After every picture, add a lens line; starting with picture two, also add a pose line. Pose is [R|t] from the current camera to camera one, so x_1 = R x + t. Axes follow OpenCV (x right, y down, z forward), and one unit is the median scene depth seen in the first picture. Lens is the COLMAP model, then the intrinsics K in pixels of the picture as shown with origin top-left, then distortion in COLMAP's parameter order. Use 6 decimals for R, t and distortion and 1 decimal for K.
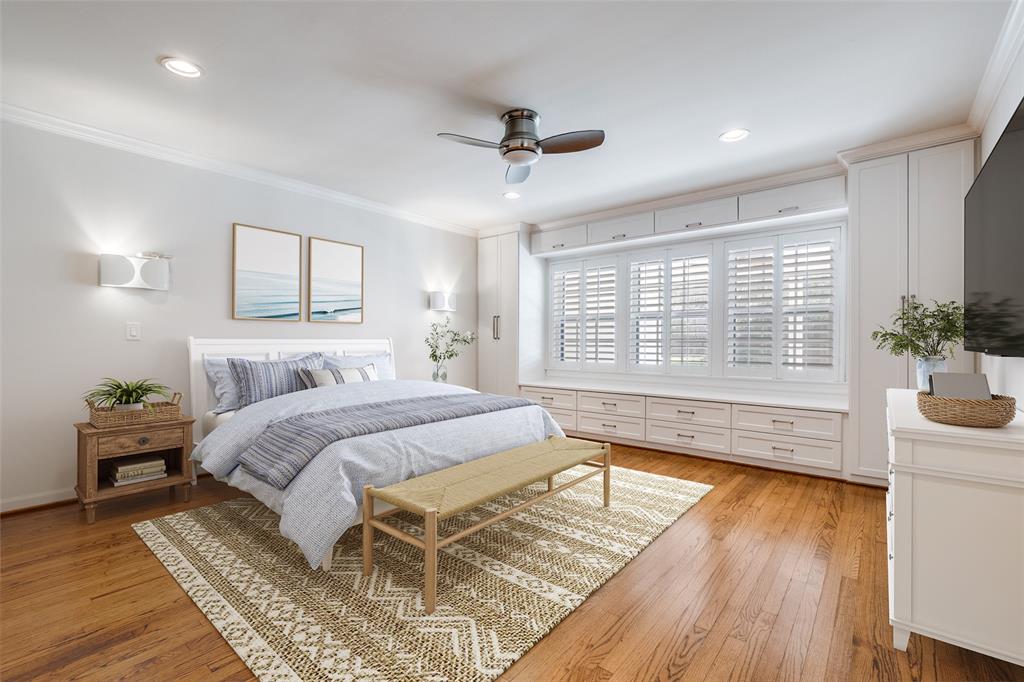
lens RADIAL K [[443.3, 0, 509.8], [0, 443.3, 338.4], [0, 0, 1]] dist [-0.000563, 0.000030]
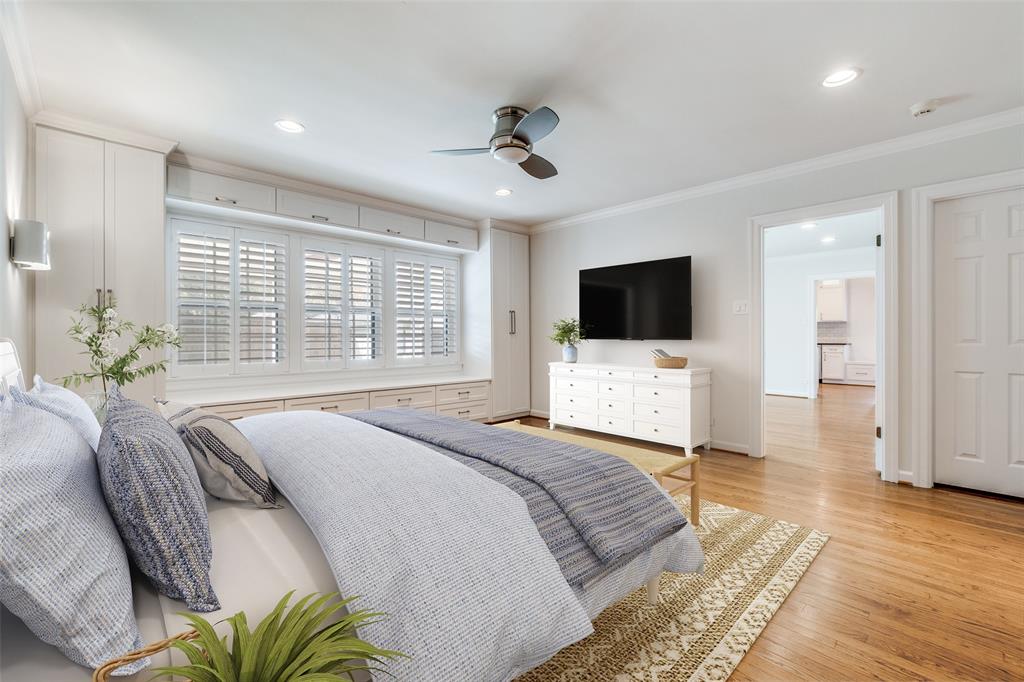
lens RADIAL K [[466.8, 0, 513.6], [0, 466.8, 321.9], [0, 0, 1]] dist [0.001334, -0.000179]
pose [[0.085075, 0.029401, 0.995941, -1.494693], [-0.004269, 0.999566, -0.029143, 0.006910], [-0.996365, -0.001772, 0.085163, 1.244696]]
